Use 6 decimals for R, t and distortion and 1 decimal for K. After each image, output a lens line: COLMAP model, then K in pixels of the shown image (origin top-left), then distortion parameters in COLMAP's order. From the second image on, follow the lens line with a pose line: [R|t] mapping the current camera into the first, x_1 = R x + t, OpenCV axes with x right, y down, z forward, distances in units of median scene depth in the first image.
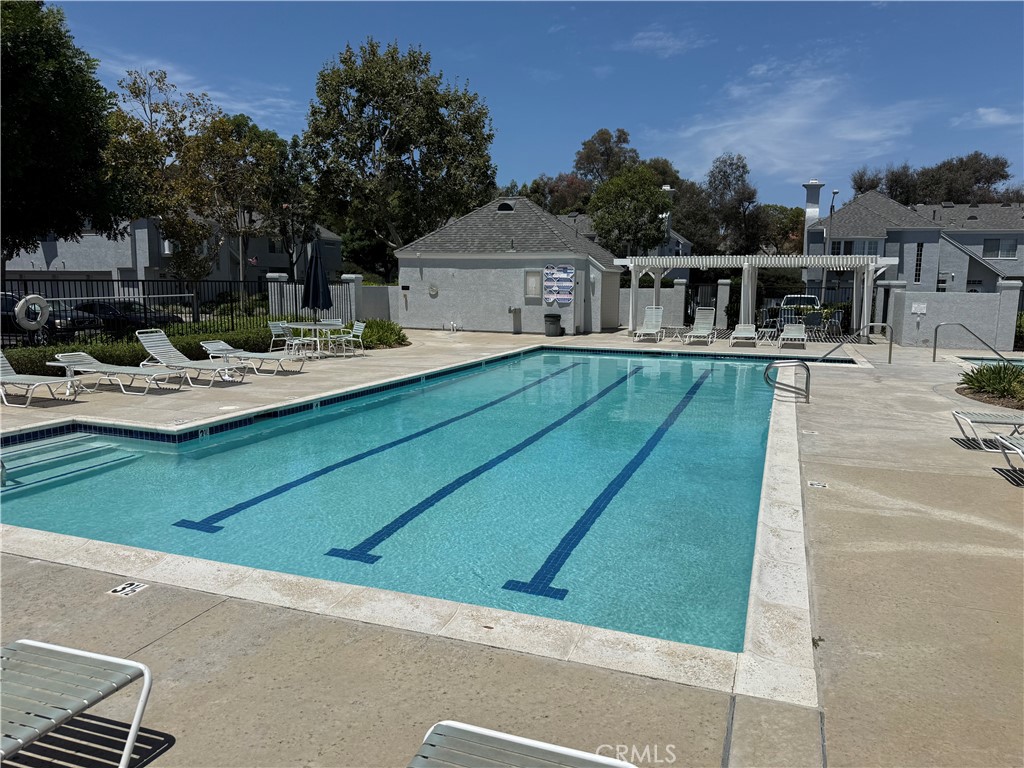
lens RADIAL K [[723.3, 0, 526.6], [0, 723.3, 369.3], [0, 0, 1]] dist [0.147661, -0.219683]
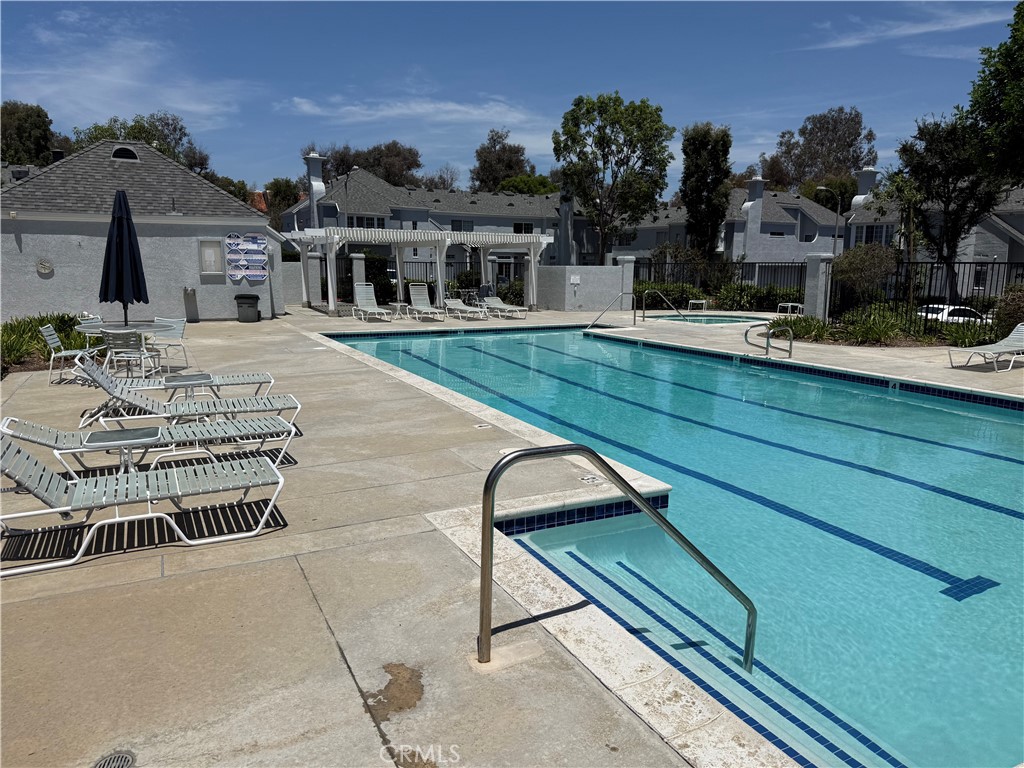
lens RADIAL K [[740.5, 0, 512.0], [0, 740.5, 384.0], [0, 0, 1]] dist [-0.001227, -0.009494]
pose [[0.693728, -0.122467, 0.709749, -0.349722], [0.083913, 0.992470, 0.089231, -0.026057], [-0.715332, -0.002345, 0.698780, 0.209739]]
